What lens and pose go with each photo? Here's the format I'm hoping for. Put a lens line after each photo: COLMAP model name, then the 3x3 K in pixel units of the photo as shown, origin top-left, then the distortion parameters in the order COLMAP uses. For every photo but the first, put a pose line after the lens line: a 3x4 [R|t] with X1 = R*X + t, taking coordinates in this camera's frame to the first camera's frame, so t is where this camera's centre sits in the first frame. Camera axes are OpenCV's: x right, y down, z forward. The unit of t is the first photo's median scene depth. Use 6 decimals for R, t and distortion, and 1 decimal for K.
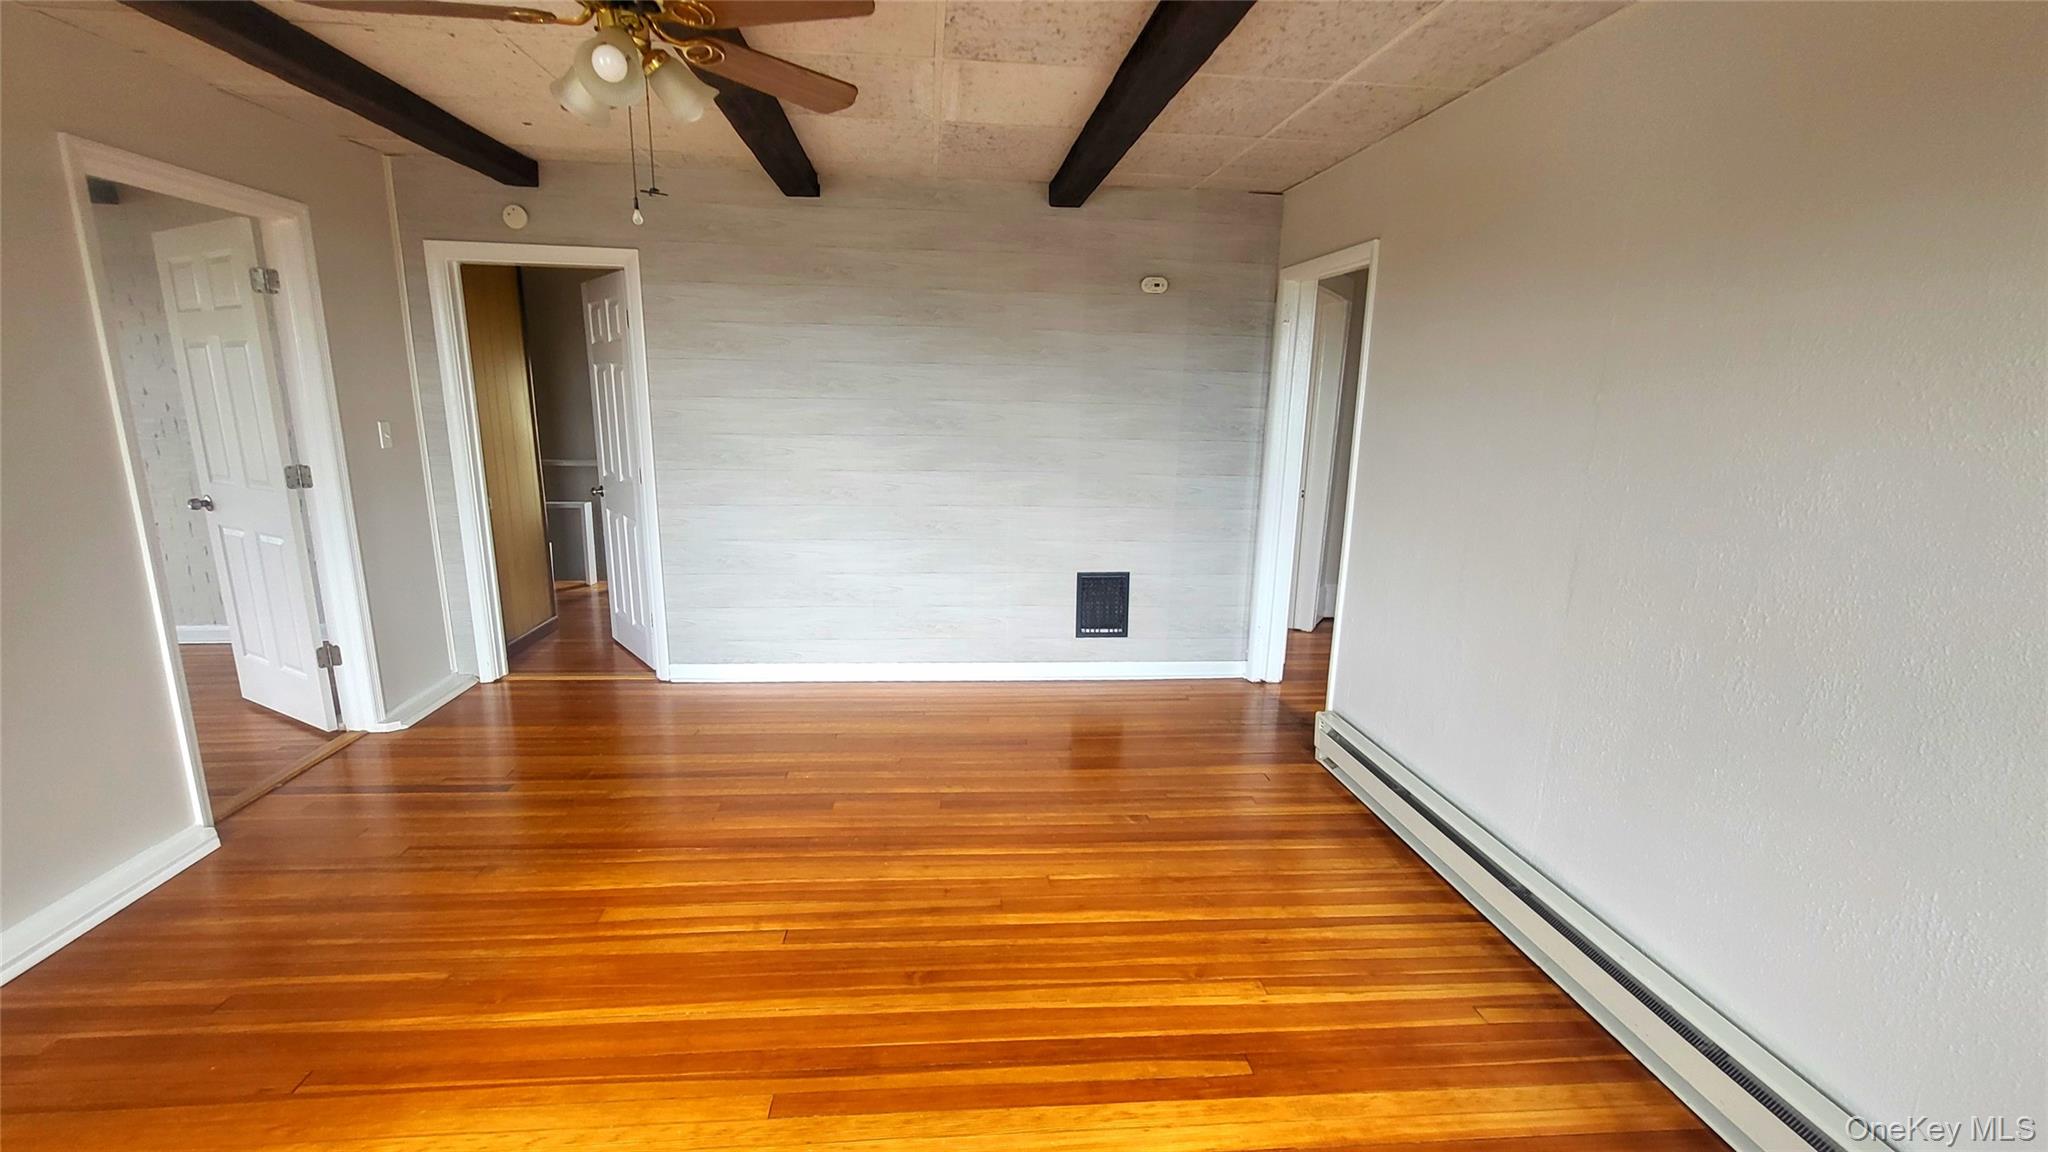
lens RADIAL K [[846.2, 0, 1015.1], [0, 846.2, 578.5], [0, 0, 1]] dist [0.000771, 0.000025]
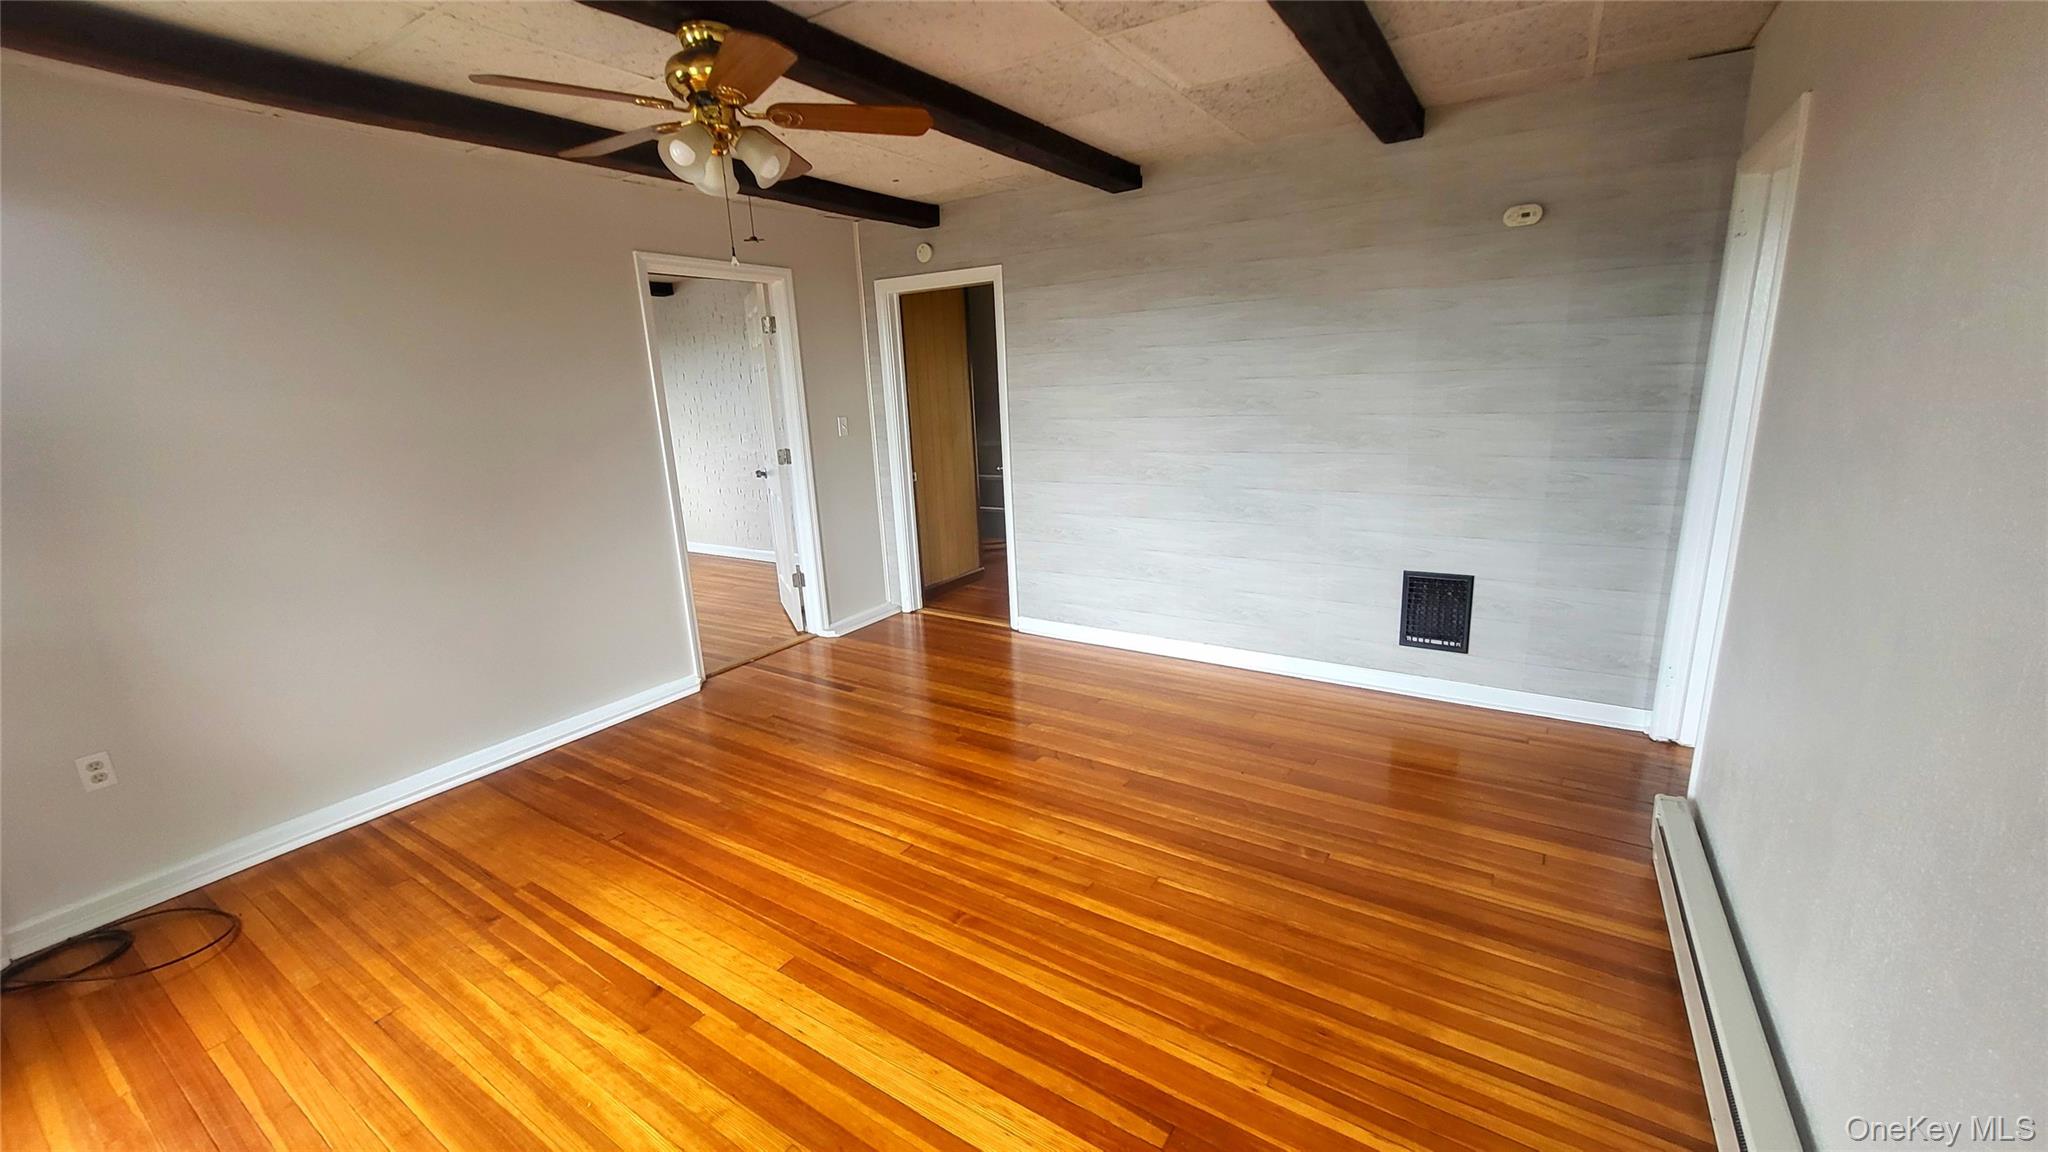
lens RADIAL K [[807.4, 0, 1013.9], [0, 807.4, 578.0], [0, 0, 1]] dist [0.000695, 0.000608]
pose [[0.783934, 0.096104, -0.613361, 0.356549], [-0.075874, 0.995371, 0.058984, -0.023455], [0.616190, 0.000299, 0.787597, 0.142671]]
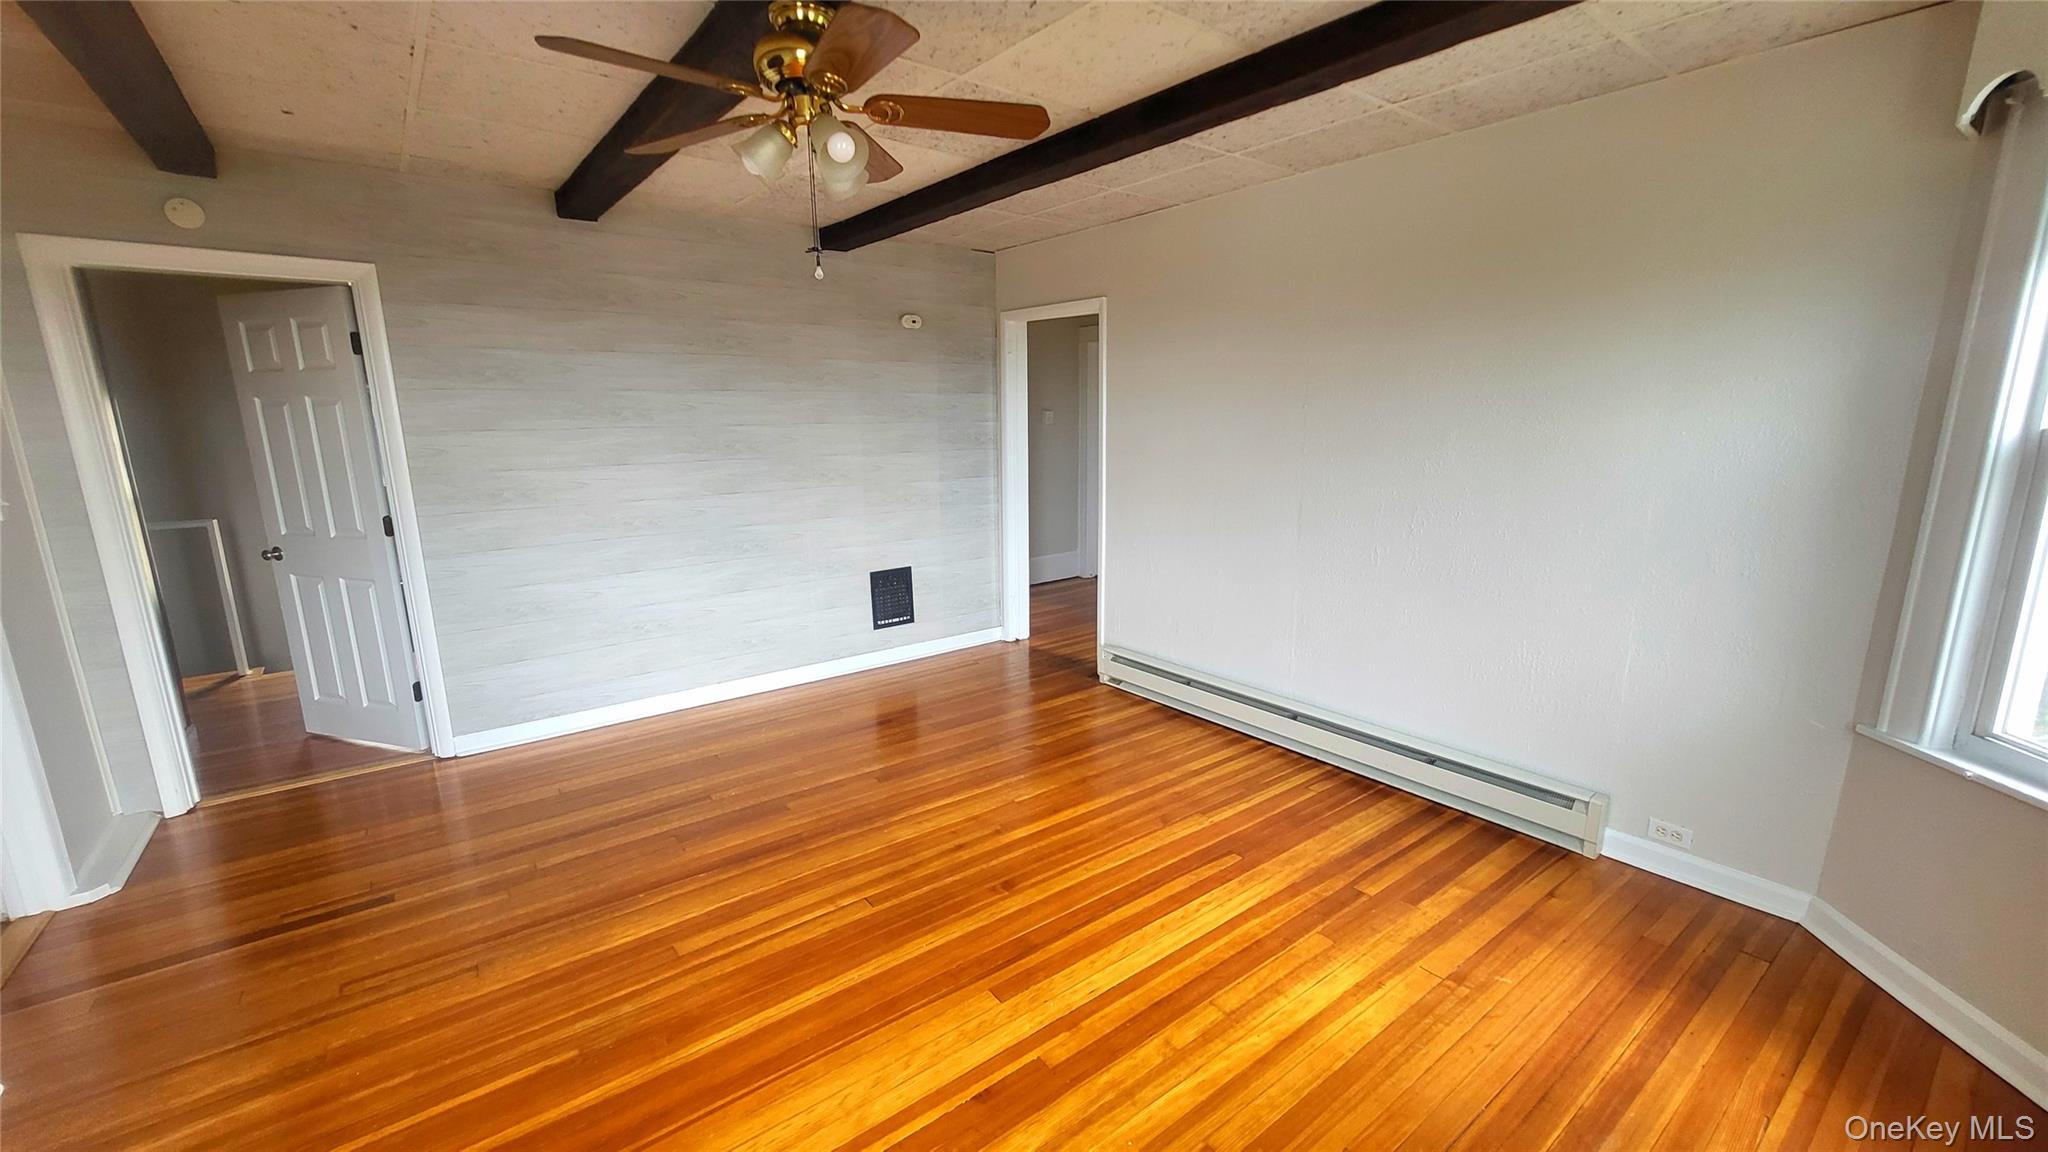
lens RADIAL K [[807.4, 0, 1013.9], [0, 807.4, 578.0], [0, 0, 1]] dist [0.000695, 0.000608]
pose [[0.845700, -0.135865, 0.516073, -0.428347], [0.140941, 0.989577, 0.029559, -0.005928], [-0.514710, 0.047738, 0.856034, -0.027691]]
